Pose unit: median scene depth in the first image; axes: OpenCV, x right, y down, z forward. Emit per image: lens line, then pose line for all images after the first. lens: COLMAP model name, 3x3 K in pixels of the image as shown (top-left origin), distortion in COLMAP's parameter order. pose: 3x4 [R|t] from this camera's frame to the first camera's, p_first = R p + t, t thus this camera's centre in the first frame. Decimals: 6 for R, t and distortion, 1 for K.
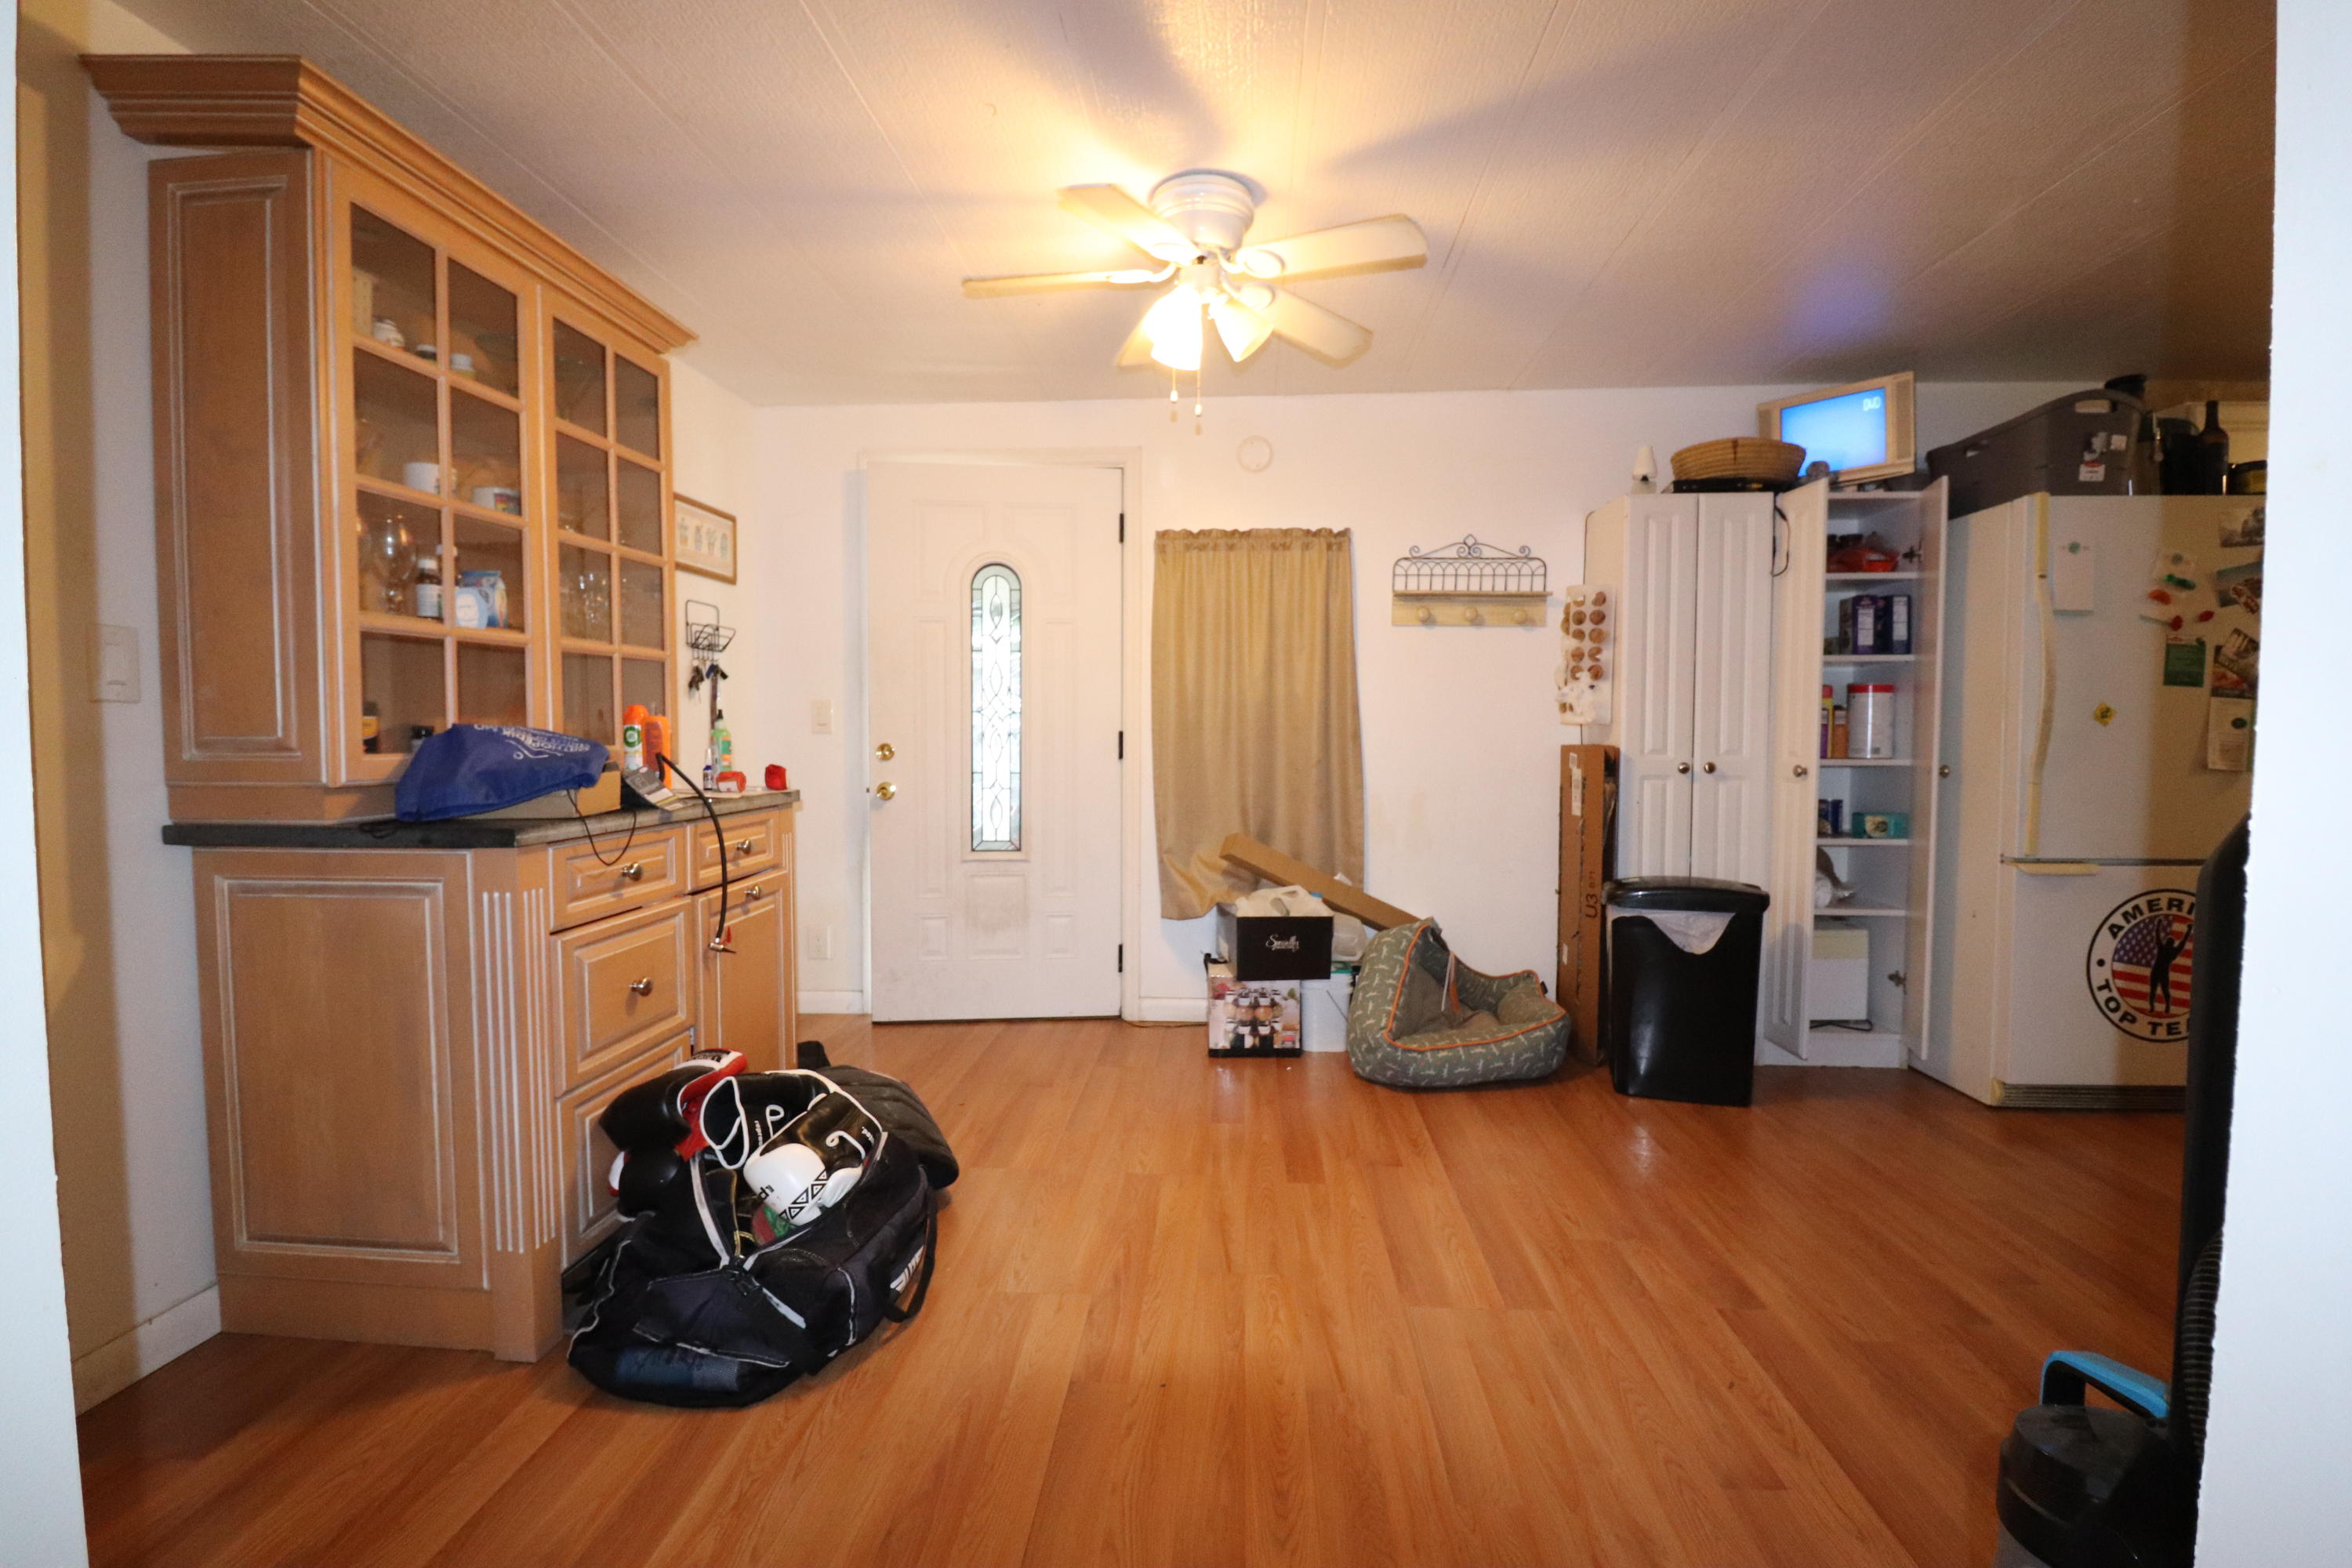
lens RADIAL K [[1066.8, 0, 1163.4], [0, 1066.8, 783.7], [0, 0, 1]] dist [0.001653, -0.020635]
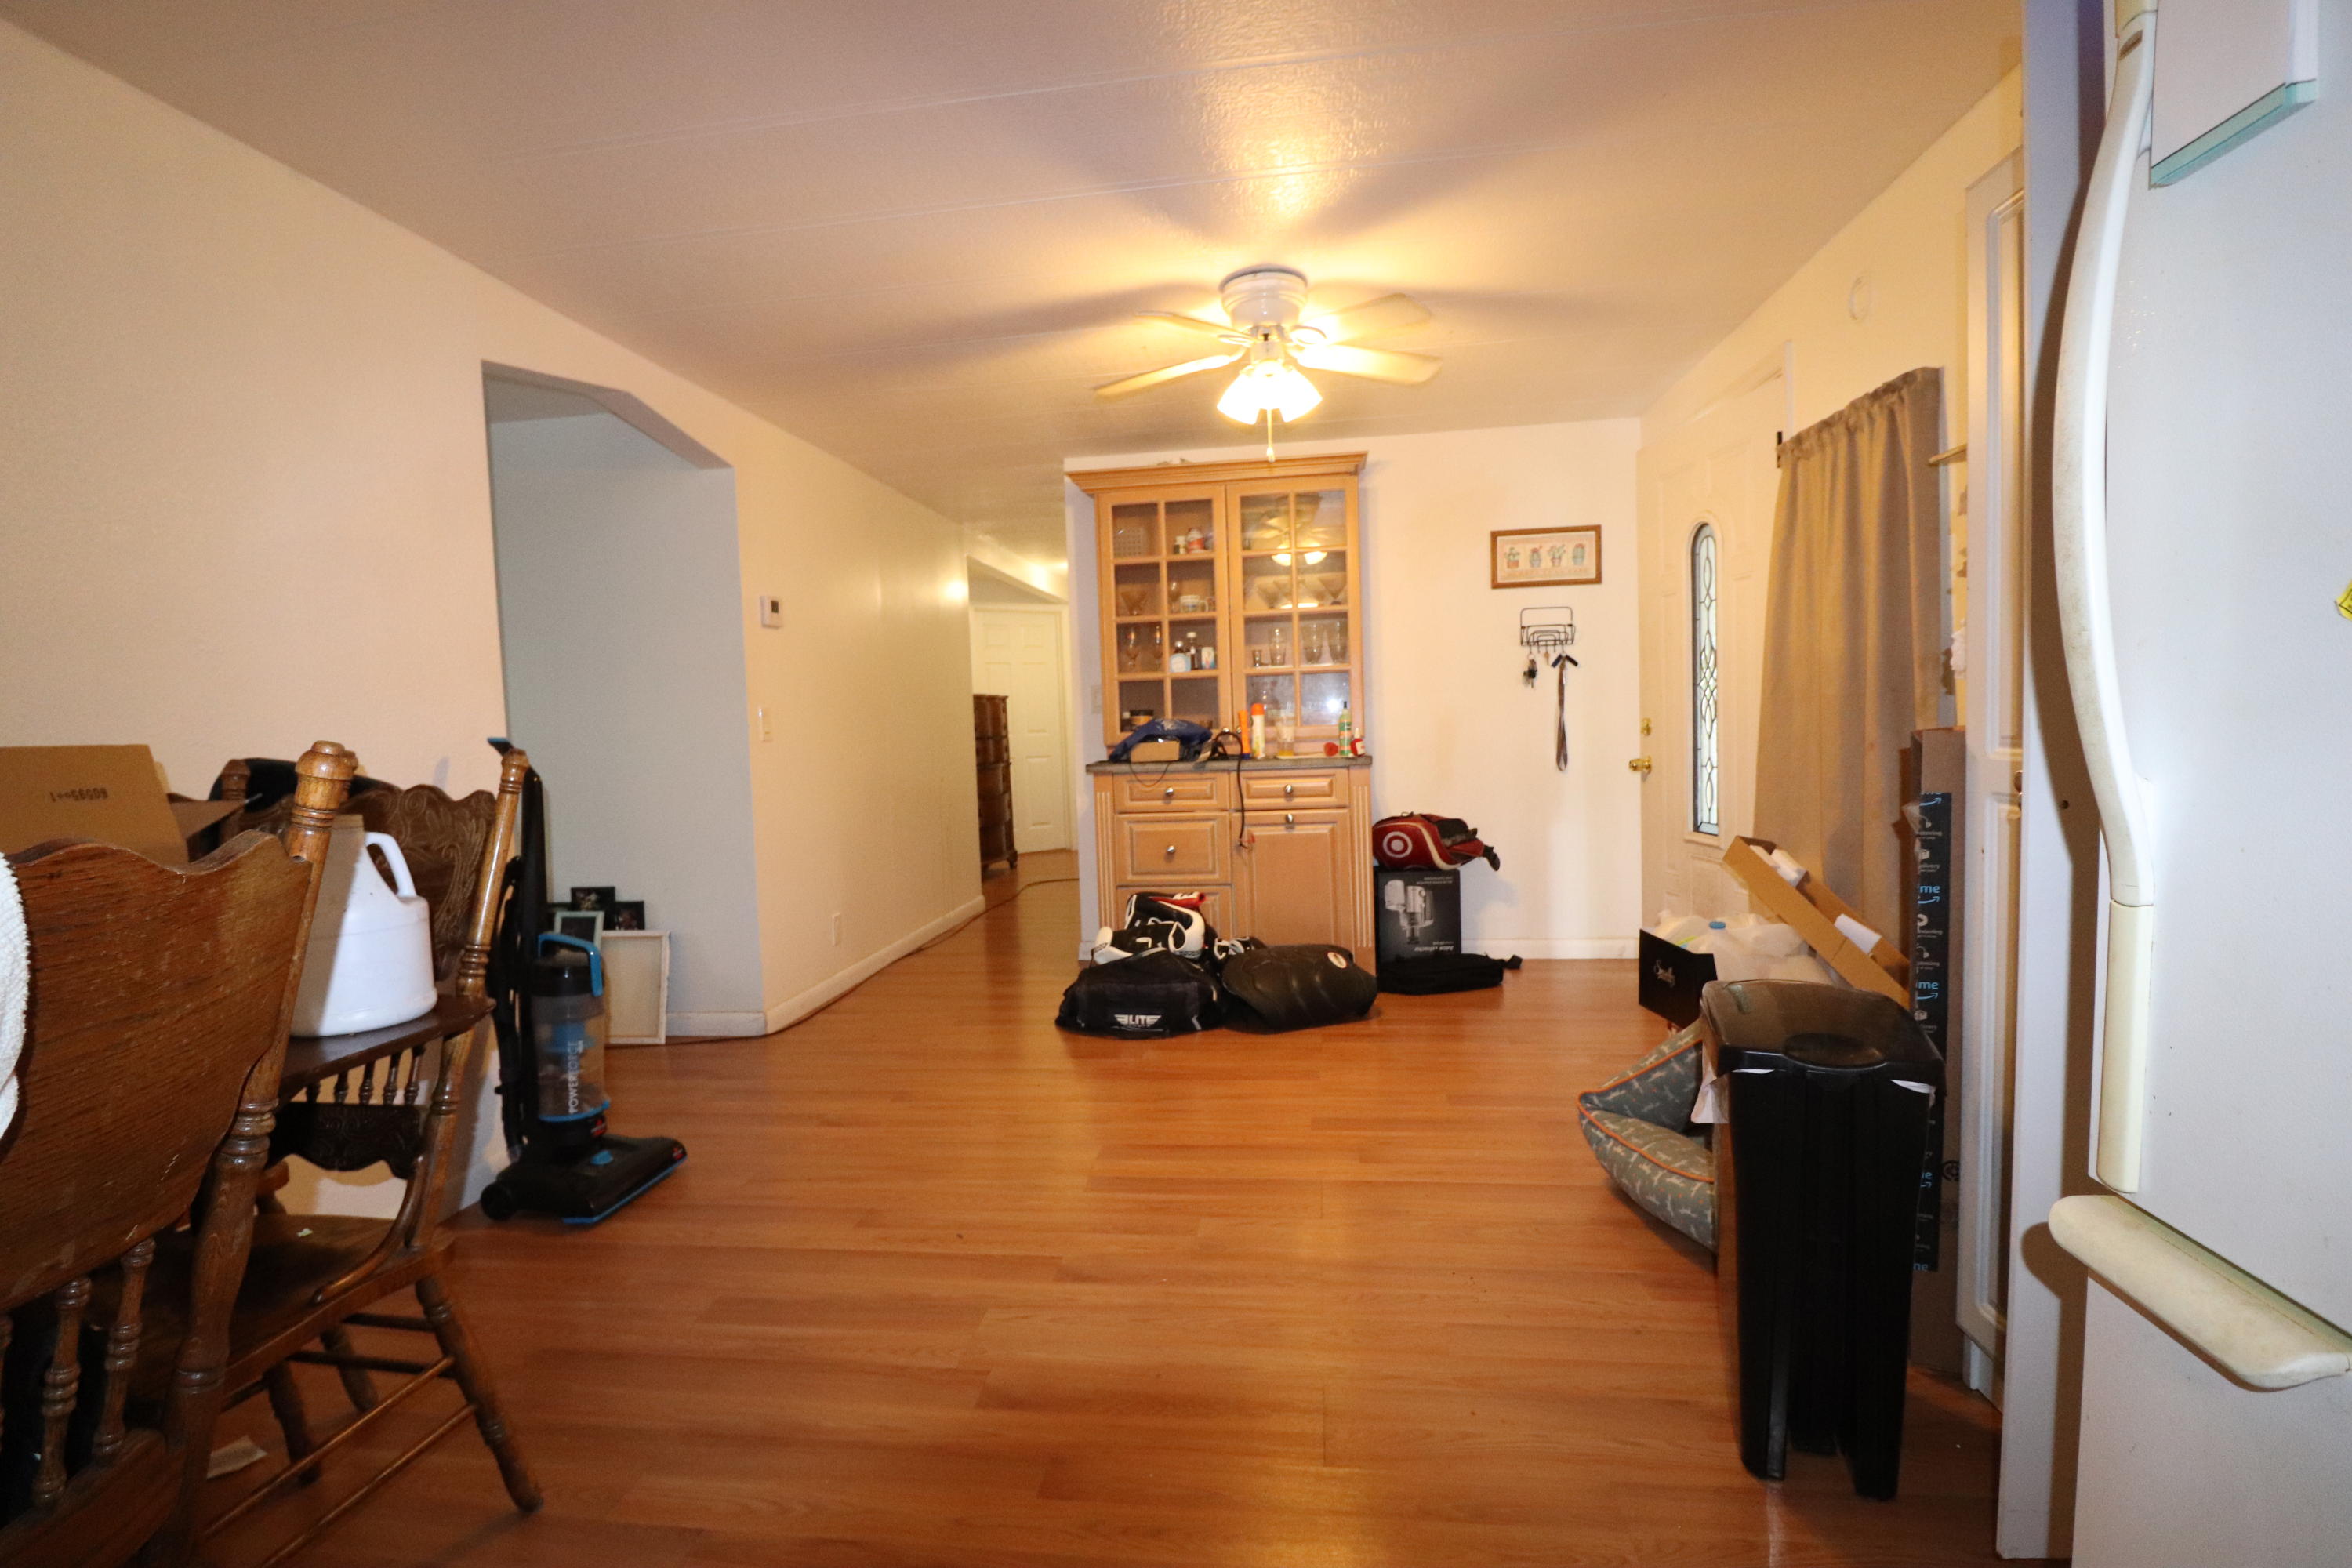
lens RADIAL K [[1066.8, 0, 1163.4], [0, 1066.8, 783.7], [0, 0, 1]] dist [0.001653, -0.020635]
pose [[-0.060617, 0.051900, -0.996811, 1.416677], [-0.015664, 0.998475, 0.052939, -0.036858], [0.998038, 0.018823, -0.059711, 1.048781]]
